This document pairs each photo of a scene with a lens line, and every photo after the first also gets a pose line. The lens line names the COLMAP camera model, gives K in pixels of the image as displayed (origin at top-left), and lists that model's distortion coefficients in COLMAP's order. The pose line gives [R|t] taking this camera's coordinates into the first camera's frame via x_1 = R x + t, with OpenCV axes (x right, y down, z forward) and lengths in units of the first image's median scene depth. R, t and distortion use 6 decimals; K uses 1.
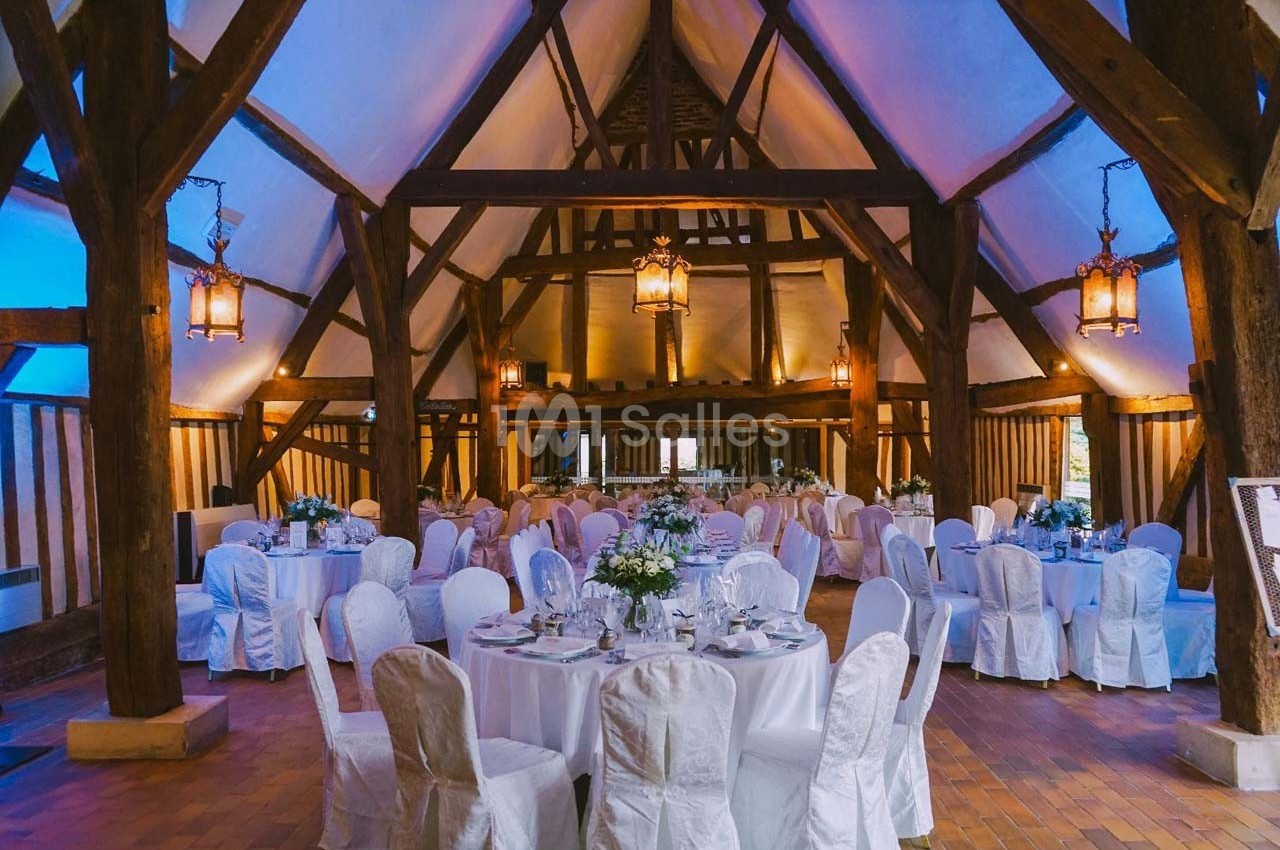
lens RADIAL K [[1030.3, 0, 634.9], [0, 1030.3, 428.7], [0, 0, 1]] dist [-0.016813, 0.006743]
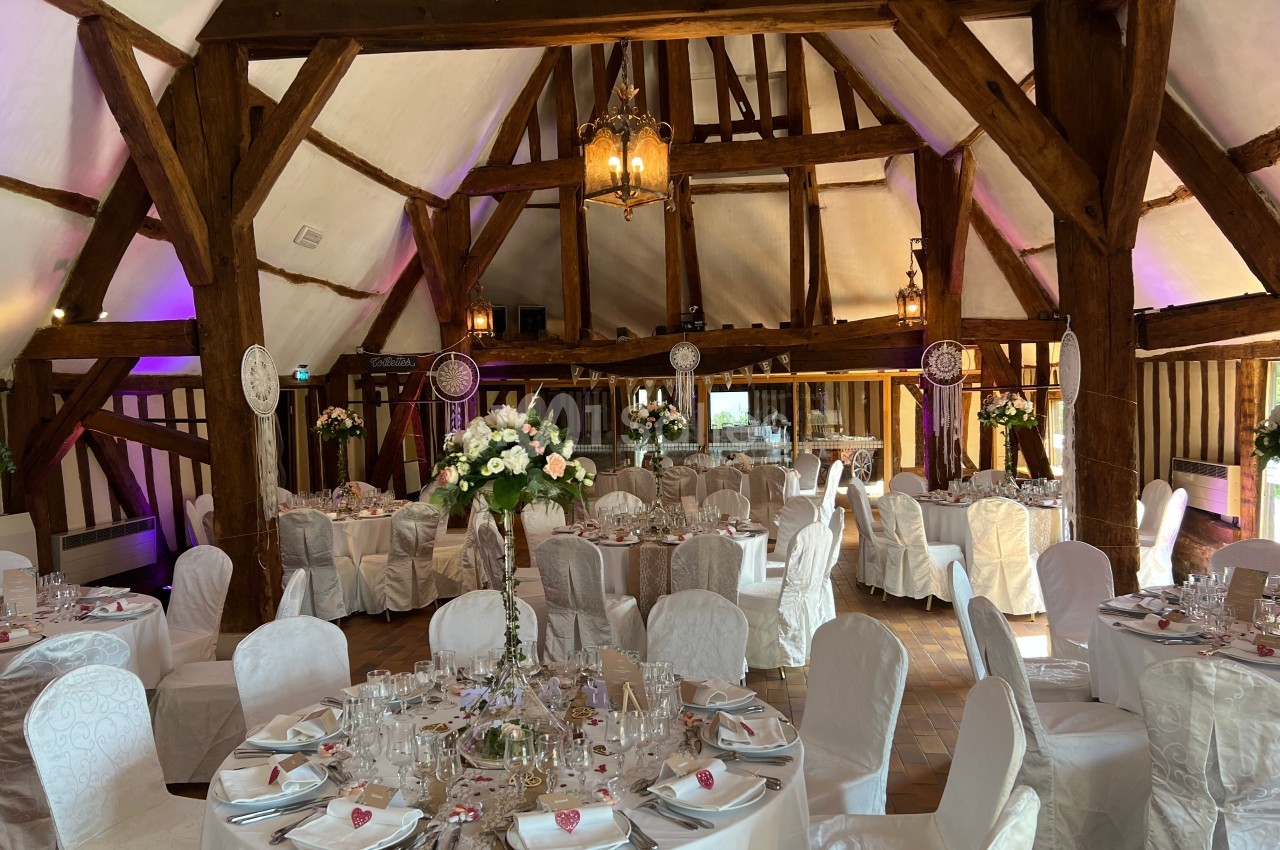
lens RADIAL K [[933.6, 0, 641.9], [0, 933.6, 430.0], [0, 0, 1]] dist [0.050315, -0.059893]
pose [[0.997045, -0.012511, -0.075791, 0.057621], [0.016463, 0.998525, 0.051742, -0.004552], [0.075032, -0.052837, 0.995780, 0.311957]]
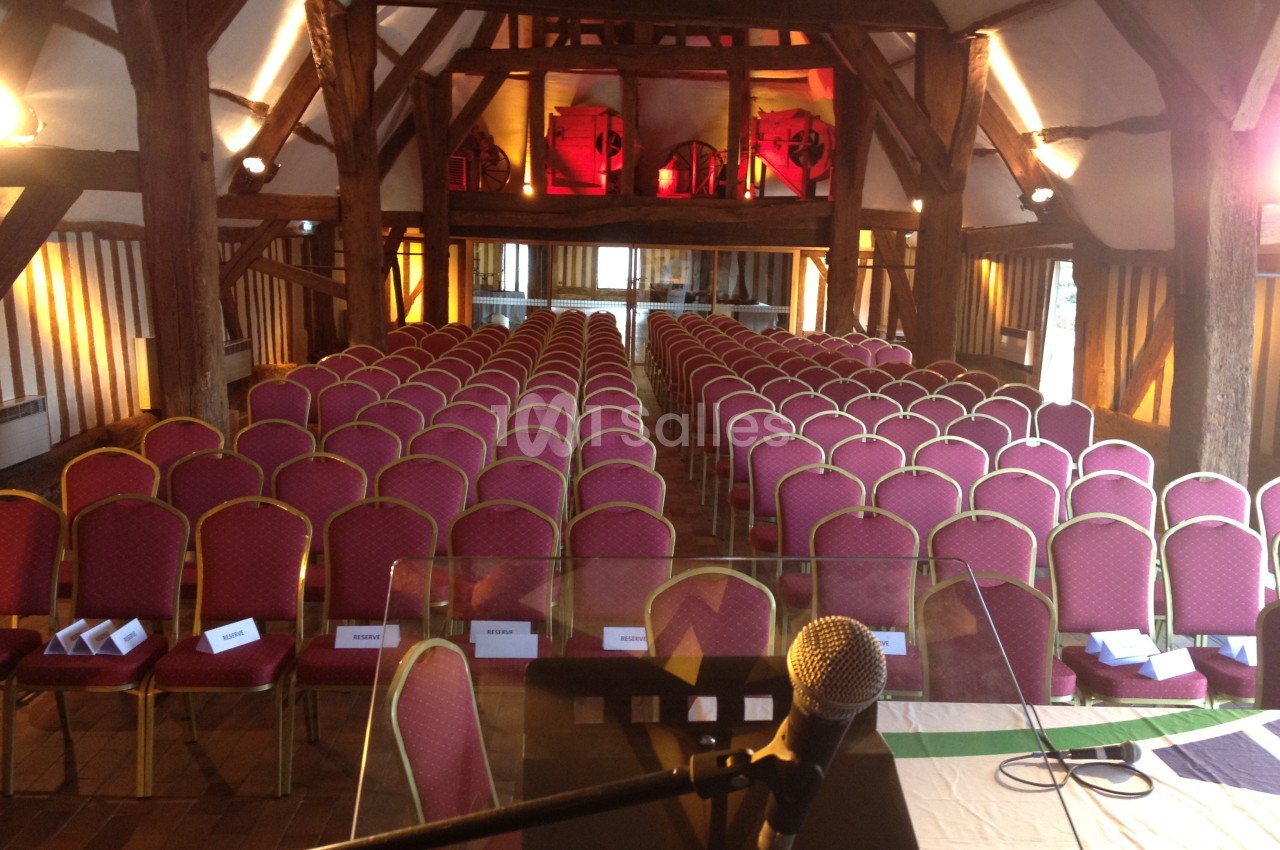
lens RADIAL K [[1249.5, 0, 634.5], [0, 1249.5, 429.6], [0, 0, 1]] dist [-0.021372, 0.000000]
pose [[0.996475, 0.021796, 0.081014, -0.056259], [-0.034860, 0.985922, 0.163534, -0.027100], [-0.076309, -0.165781, 0.983206, -0.123674]]
